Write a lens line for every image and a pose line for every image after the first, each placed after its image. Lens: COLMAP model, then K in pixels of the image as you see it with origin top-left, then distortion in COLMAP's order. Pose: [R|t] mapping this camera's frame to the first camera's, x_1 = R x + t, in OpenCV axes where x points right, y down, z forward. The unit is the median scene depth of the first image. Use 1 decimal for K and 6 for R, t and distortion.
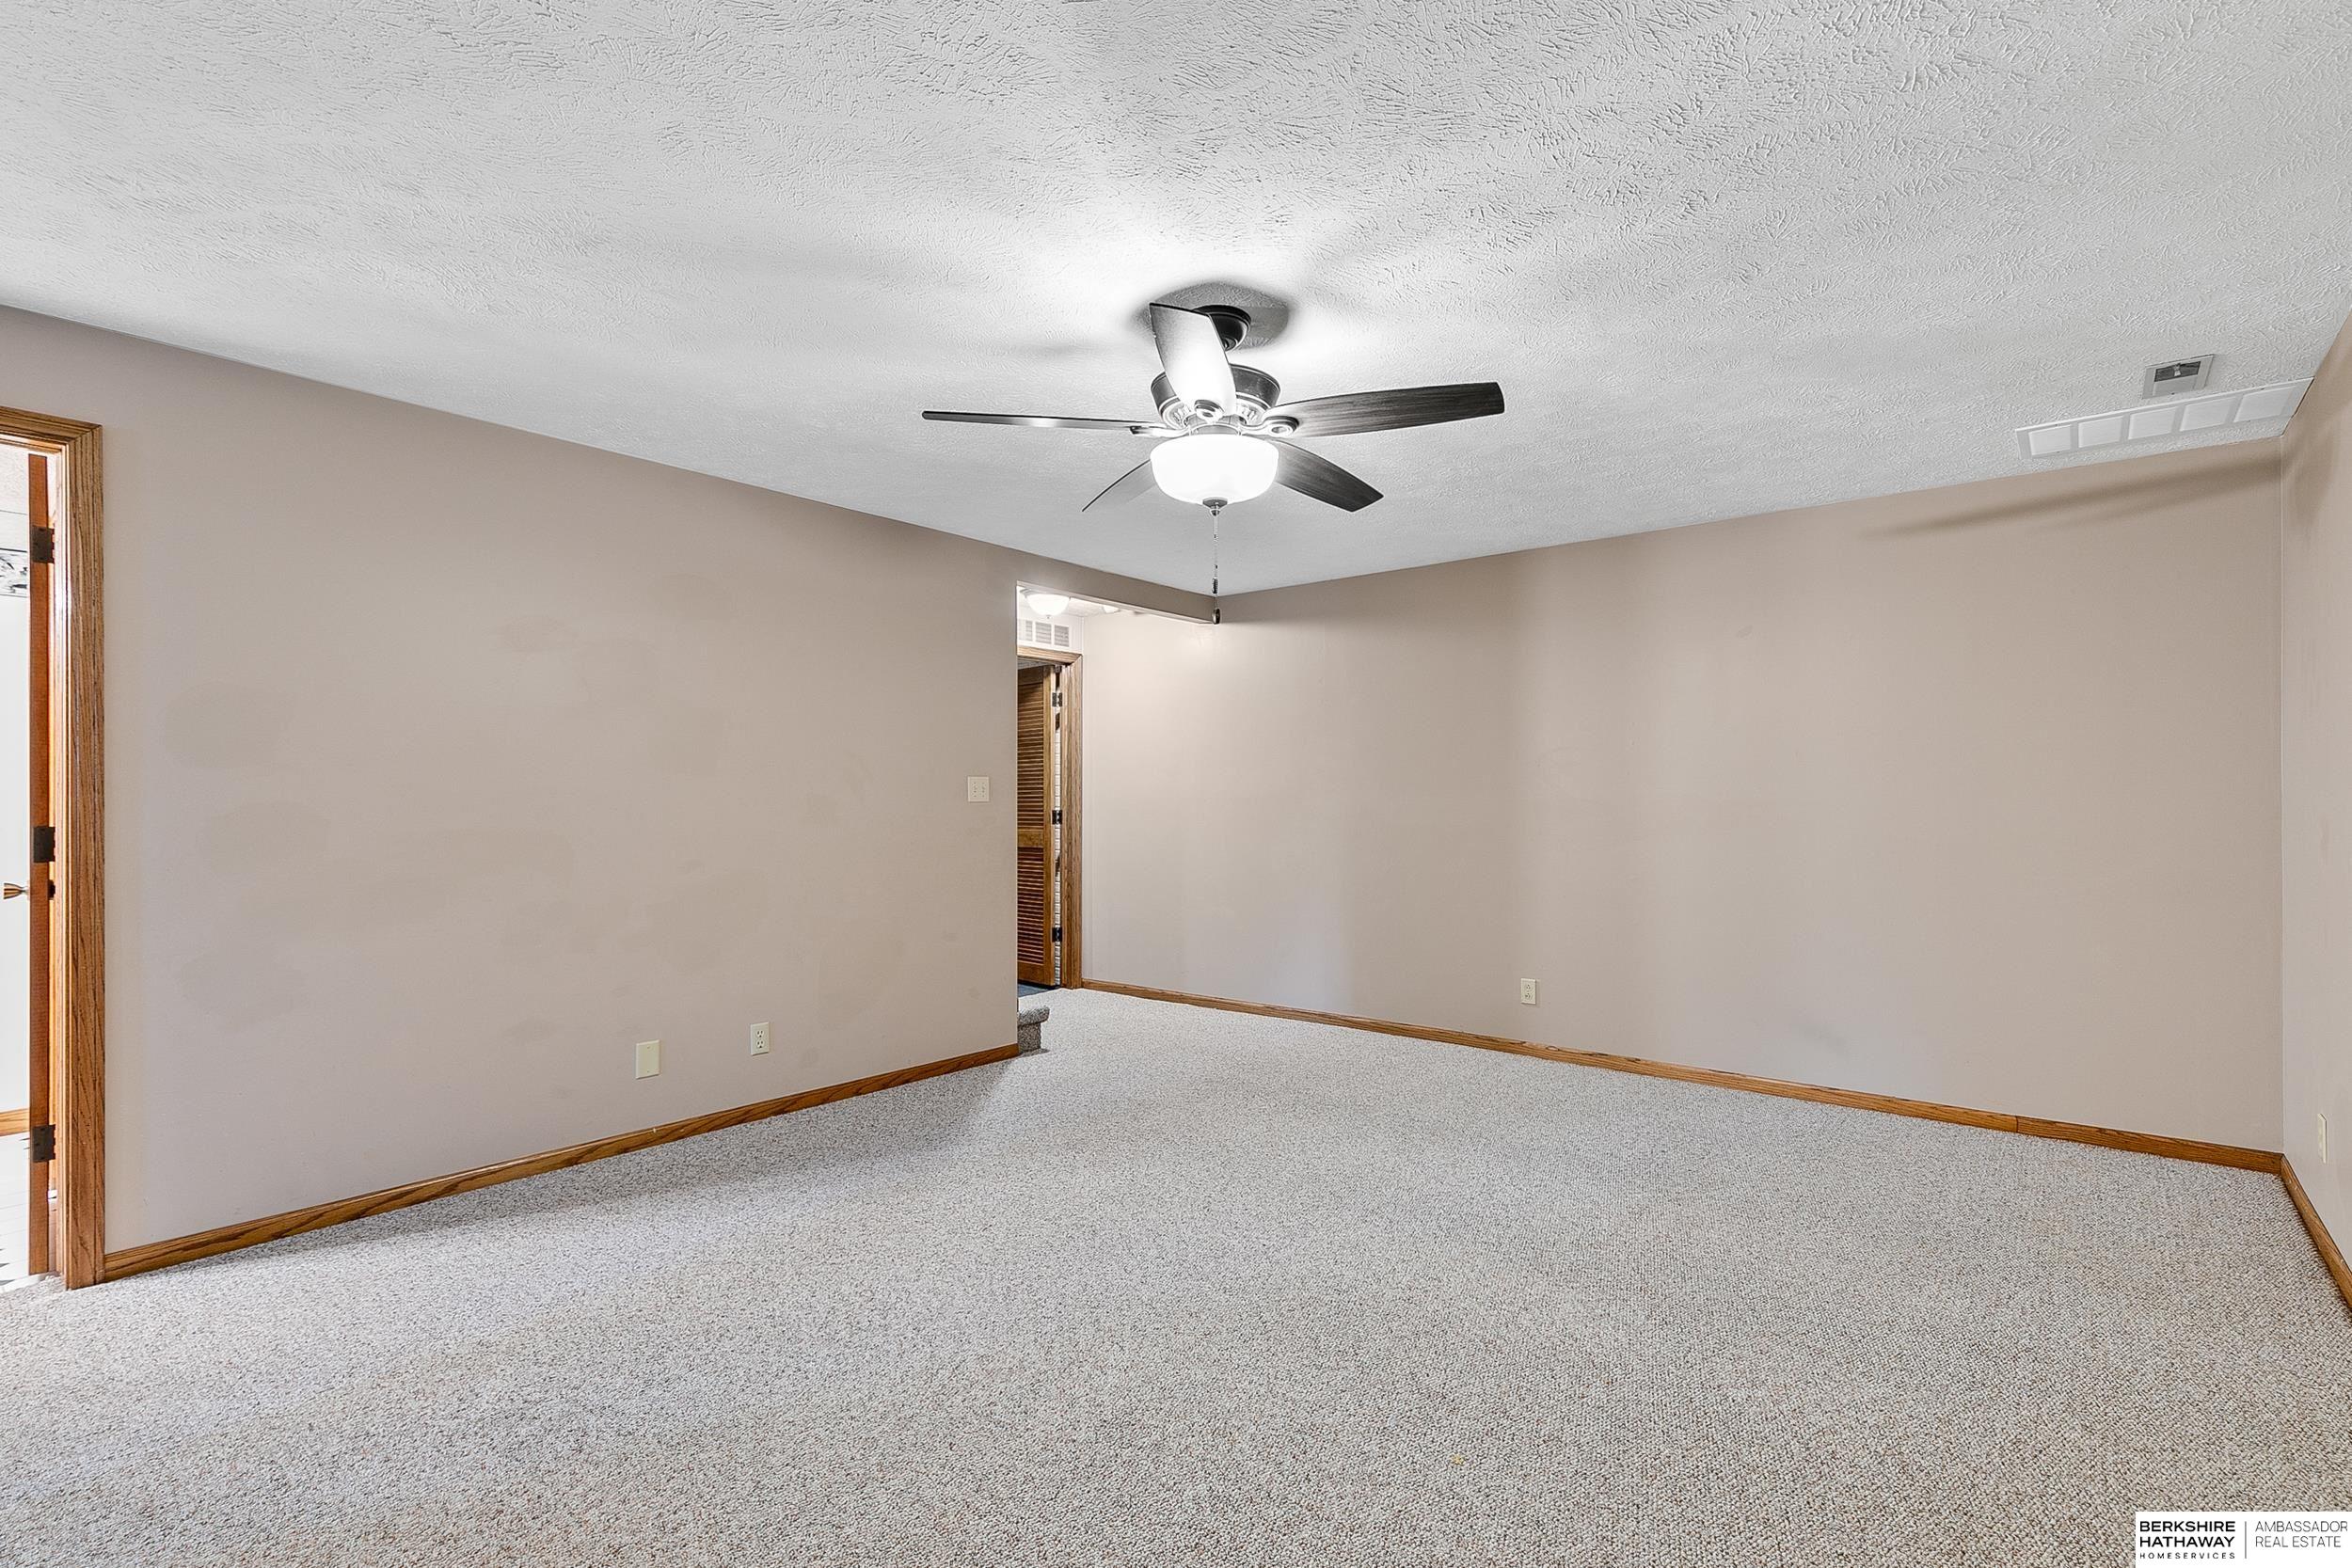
lens RADIAL K [[1055.4, 0, 1197.8], [0, 1055.4, 790.9], [0, 0, 1]] dist [0.000373, 0.000744]
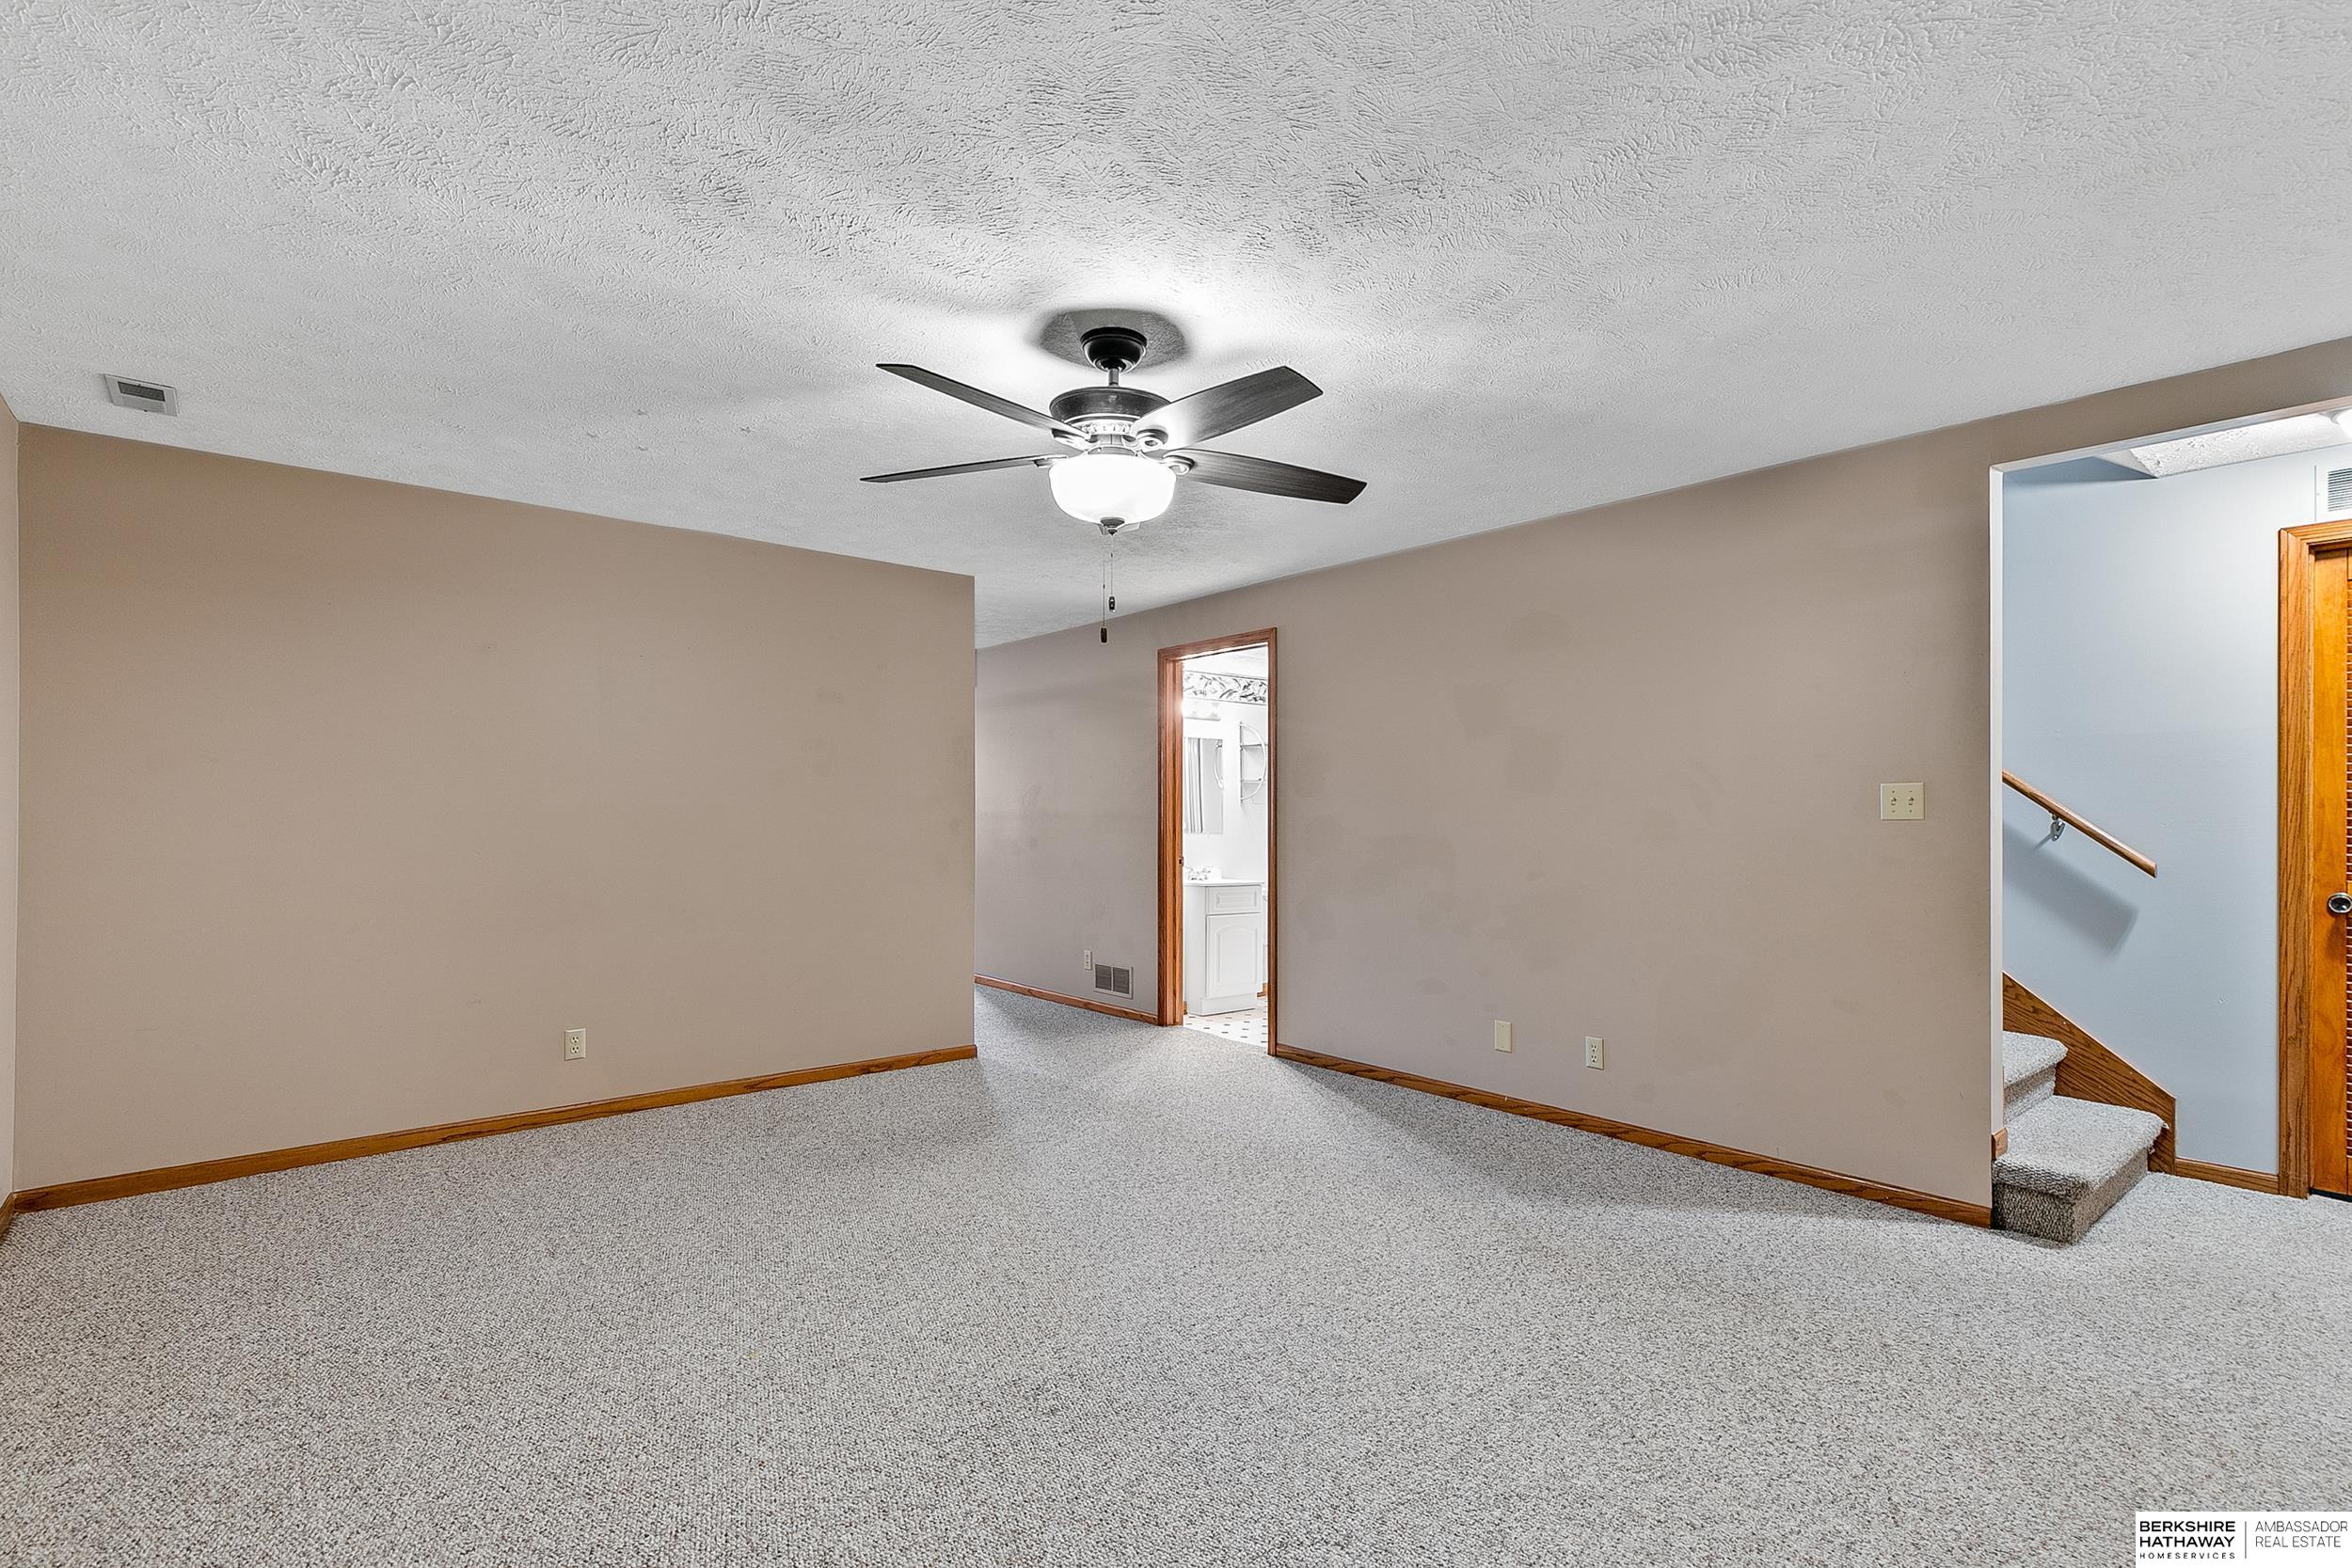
lens RADIAL K [[1055.4, 0, 1197.8], [0, 1055.4, 790.9], [0, 0, 1]] dist [0.000373, 0.000744]
pose [[-0.154157, -0.020397, -0.987836, 0.650975], [0.003574, 0.999769, -0.021201, 0.006262], [0.988040, -0.006798, -0.154048, 0.799430]]
